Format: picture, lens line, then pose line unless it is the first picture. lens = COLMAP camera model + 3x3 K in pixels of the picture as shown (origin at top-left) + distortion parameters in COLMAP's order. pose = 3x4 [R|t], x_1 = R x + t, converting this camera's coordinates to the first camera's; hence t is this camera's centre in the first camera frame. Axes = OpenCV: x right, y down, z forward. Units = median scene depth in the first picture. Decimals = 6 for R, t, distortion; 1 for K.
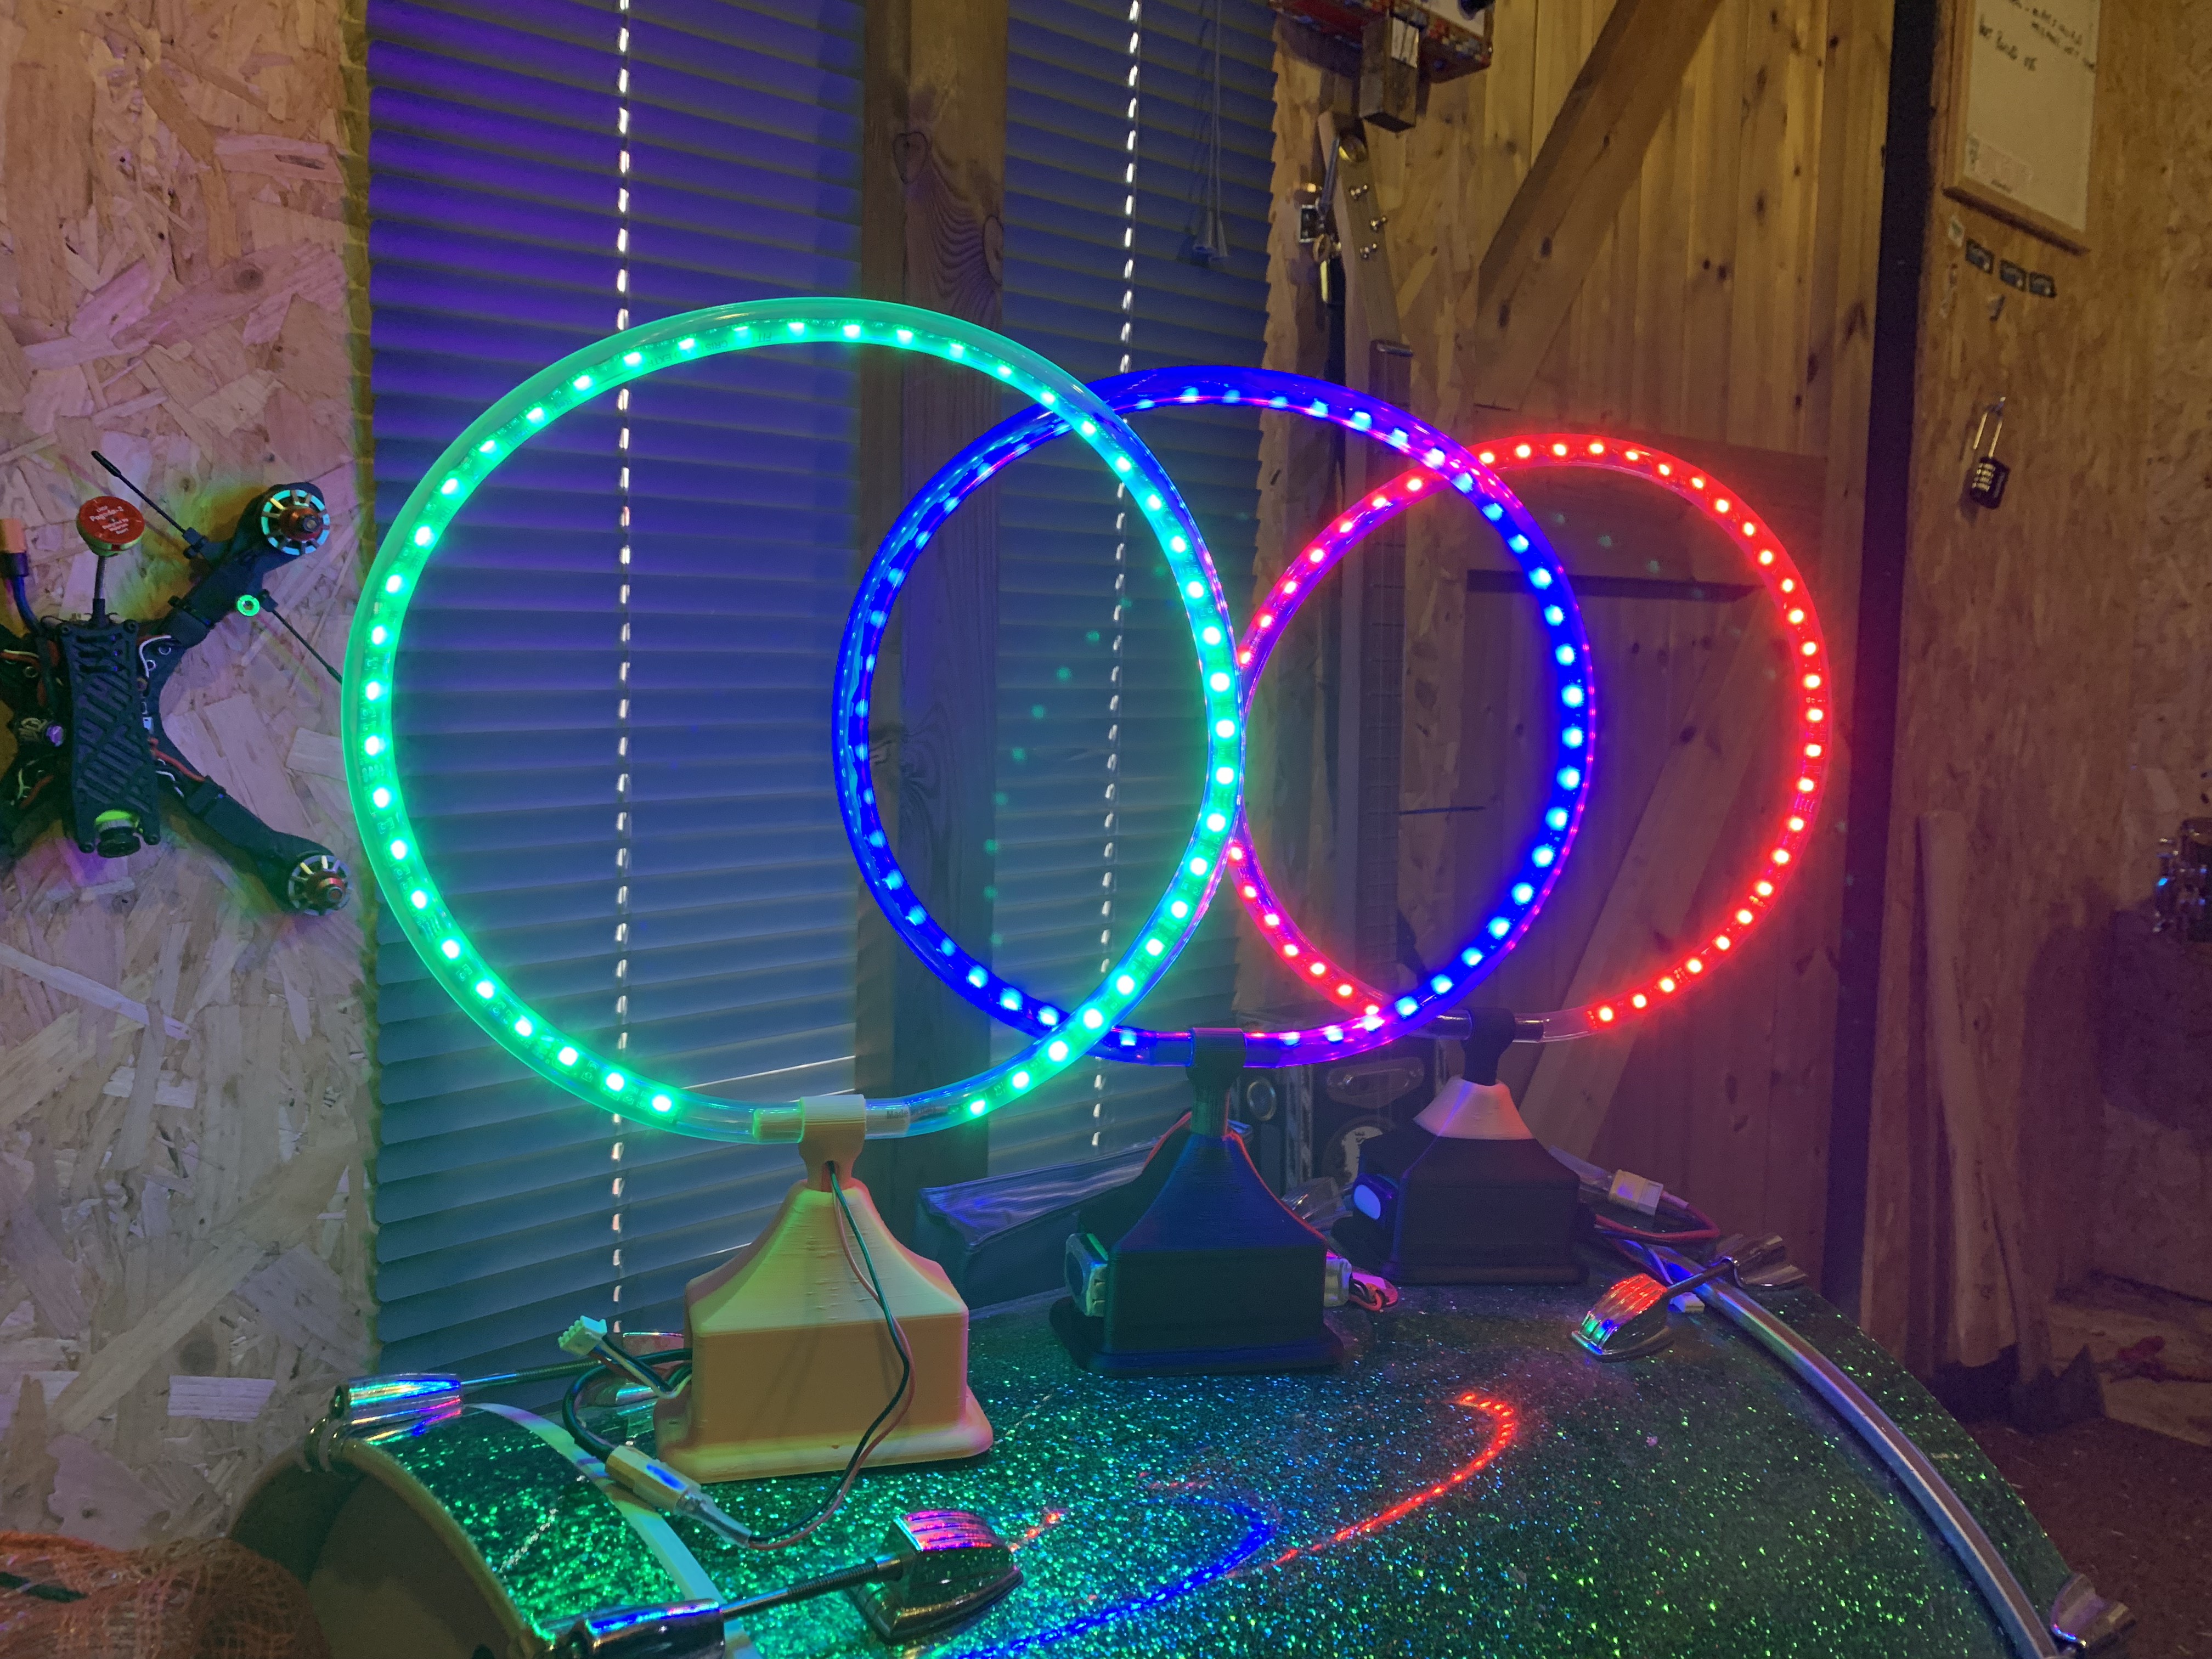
lens RADIAL K [[1723.7, 0, 1099.3], [0, 1723.7, 806.8], [0, 0, 1]] dist [0.021549, -0.042948]
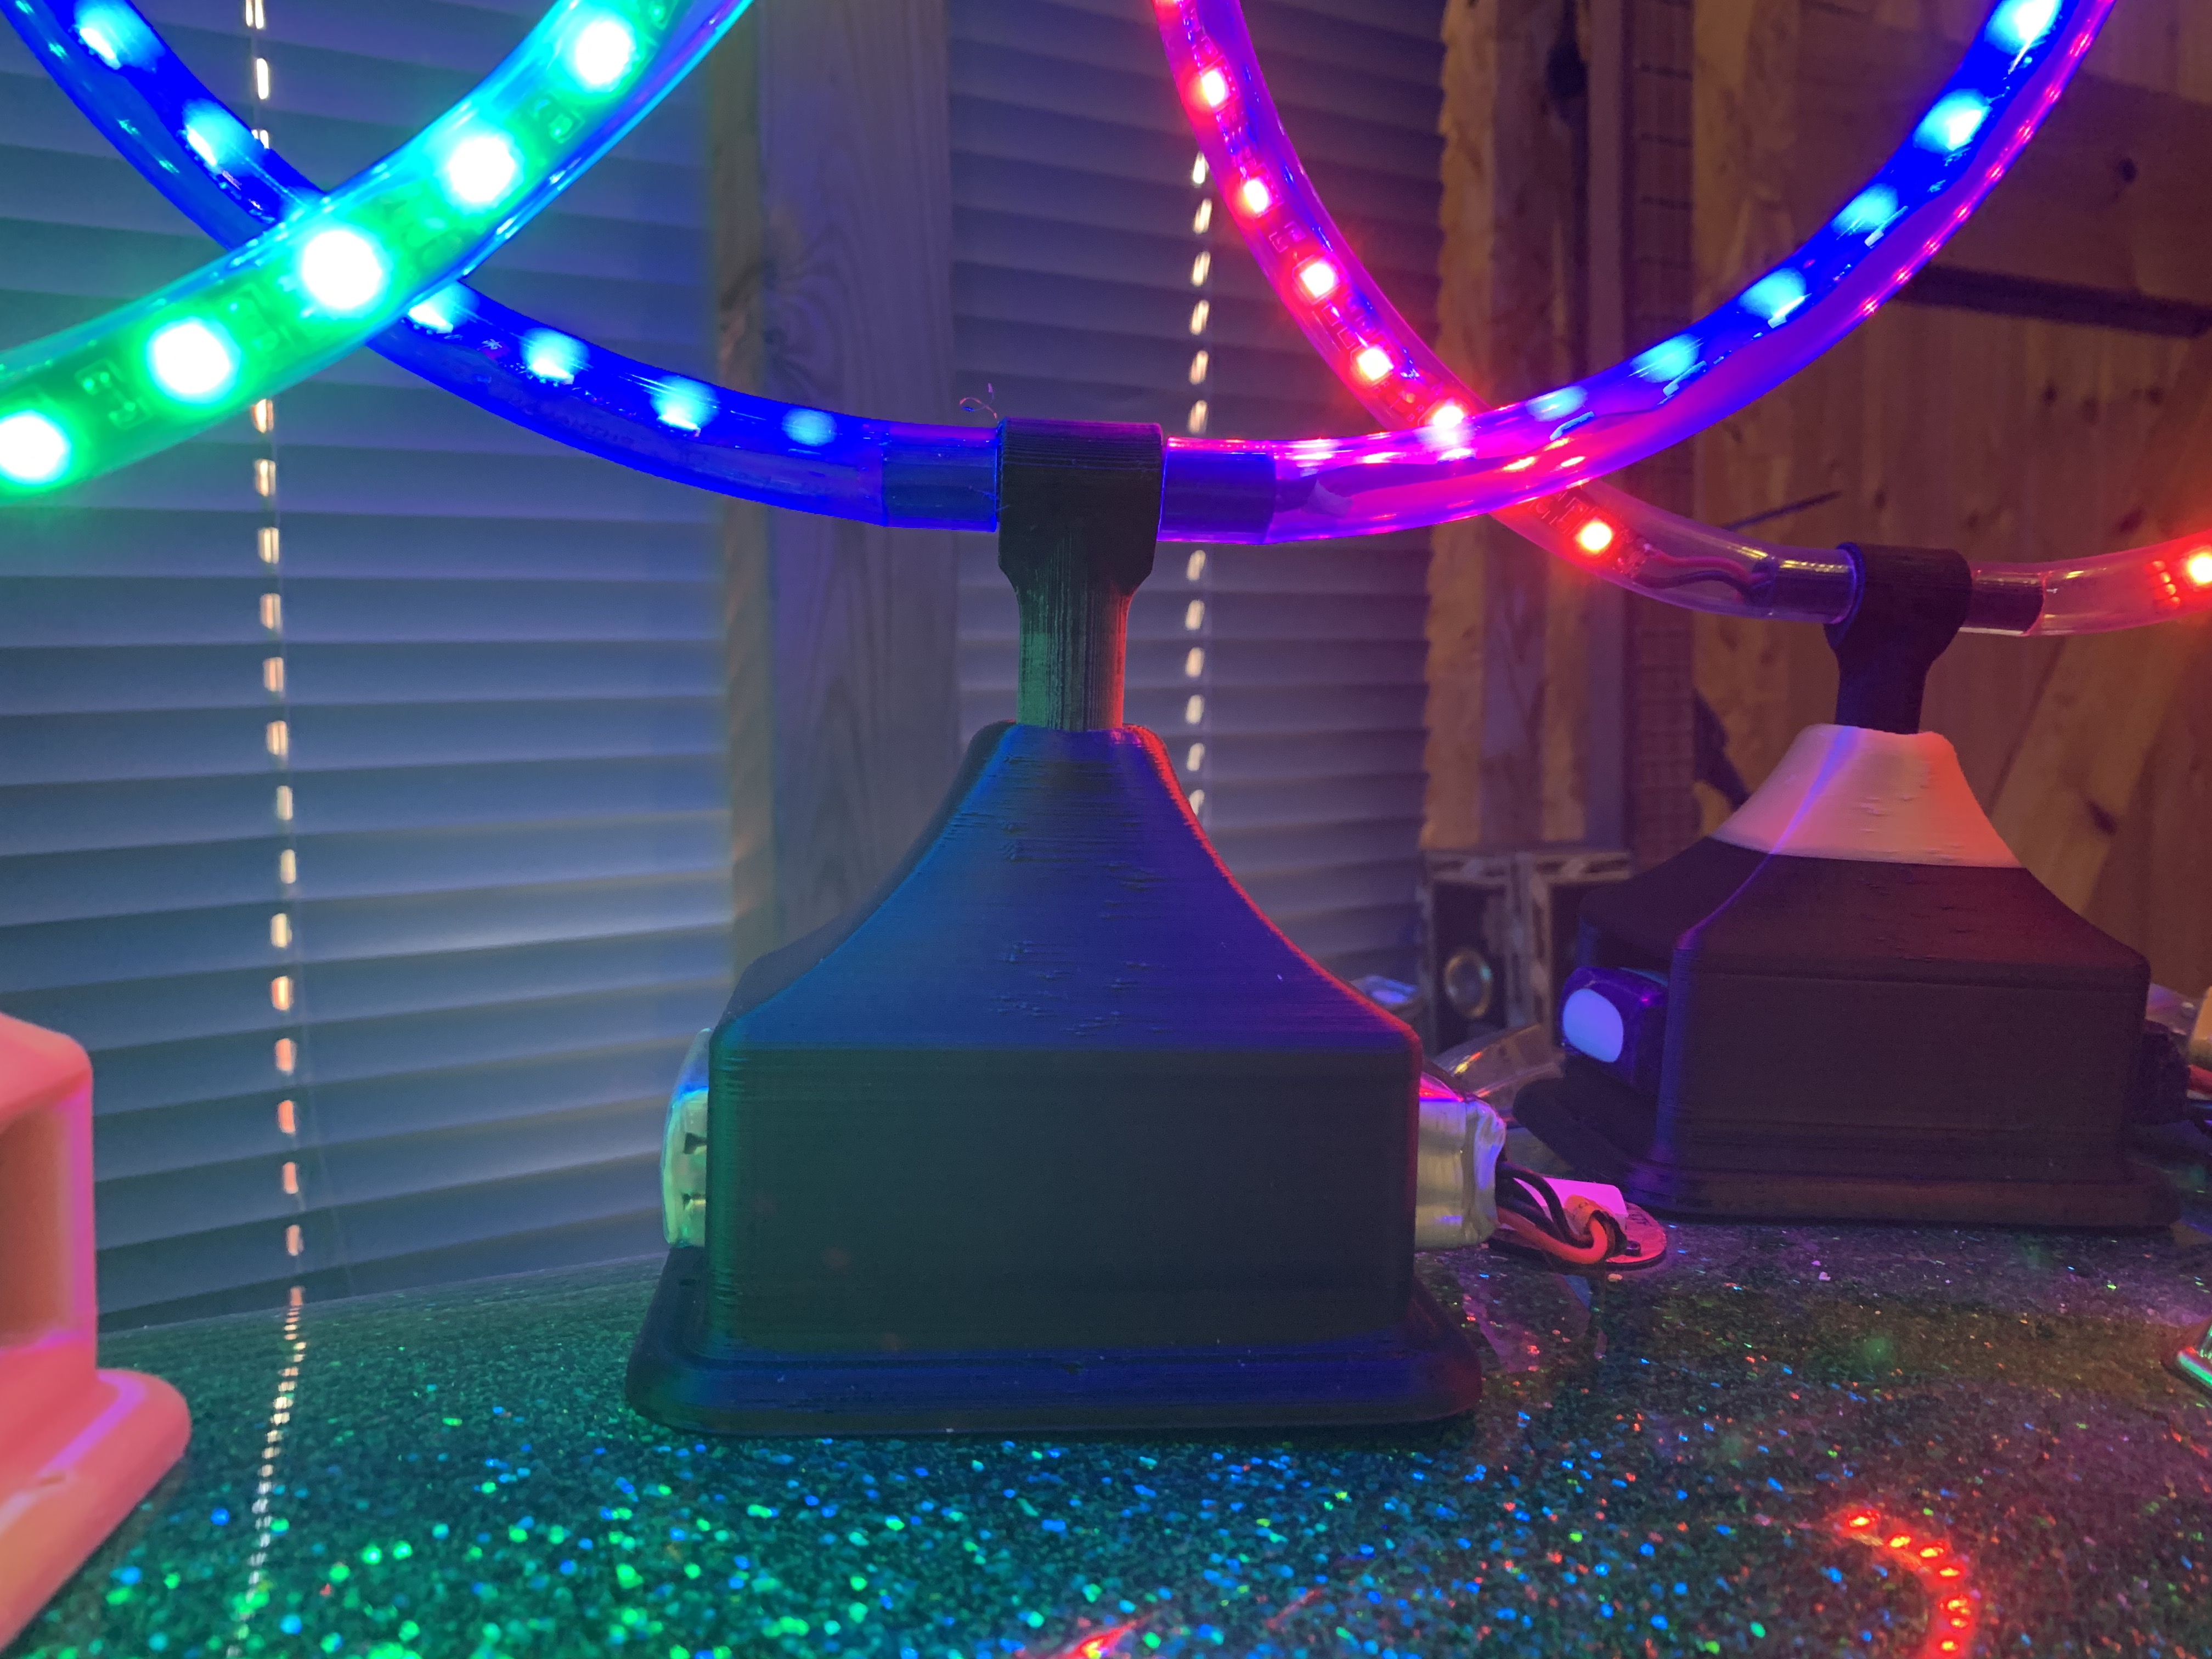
lens RADIAL K [[1723.7, 0, 1105.5], [0, 1723.7, 818.8], [0, 0, 1]] dist [0.021549, -0.042948]
pose [[0.986042, -0.014114, -0.165900, 0.110111], [0.012565, 0.999867, -0.010383, 0.182776], [0.166025, 0.008153, 0.986088, 0.574849]]
